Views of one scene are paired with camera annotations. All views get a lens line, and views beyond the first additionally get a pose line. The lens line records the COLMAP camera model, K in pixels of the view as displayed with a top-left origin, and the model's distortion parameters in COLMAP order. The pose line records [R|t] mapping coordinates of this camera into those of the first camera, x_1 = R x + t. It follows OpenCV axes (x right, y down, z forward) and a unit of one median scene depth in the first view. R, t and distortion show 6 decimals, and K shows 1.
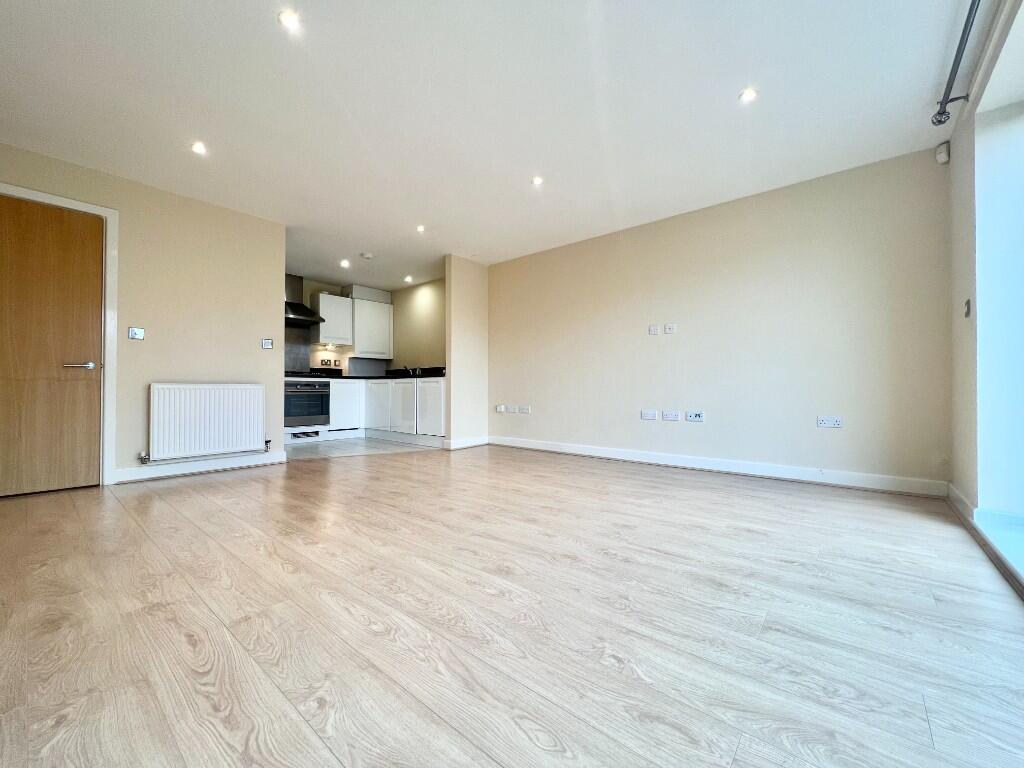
lens RADIAL K [[407.0, 0, 515.9], [0, 407.0, 386.4], [0, 0, 1]] dist [-0.000323, -0.000113]
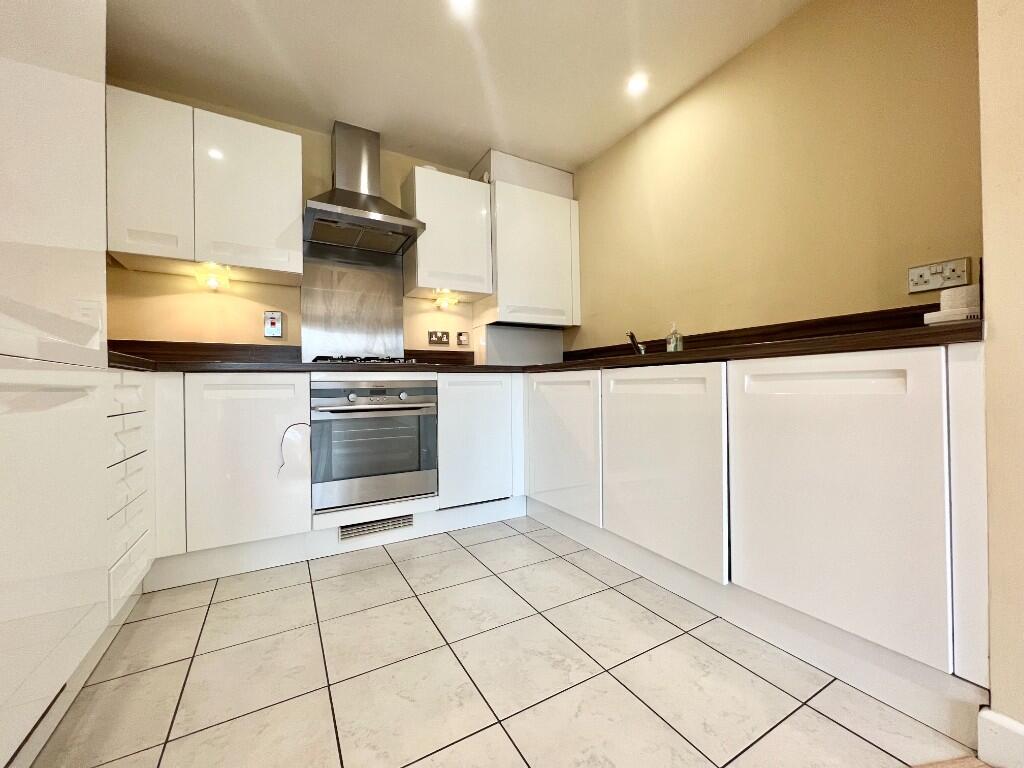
lens RADIAL K [[407.0, 0, 515.9], [0, 407.0, 386.4], [0, 0, 1]] dist [-0.000323, -0.000113]
pose [[0.943349, -0.008880, -0.331683, -0.244176], [0.016033, 0.999694, 0.018837, -0.012023], [0.331414, -0.023088, 0.943203, 0.619195]]
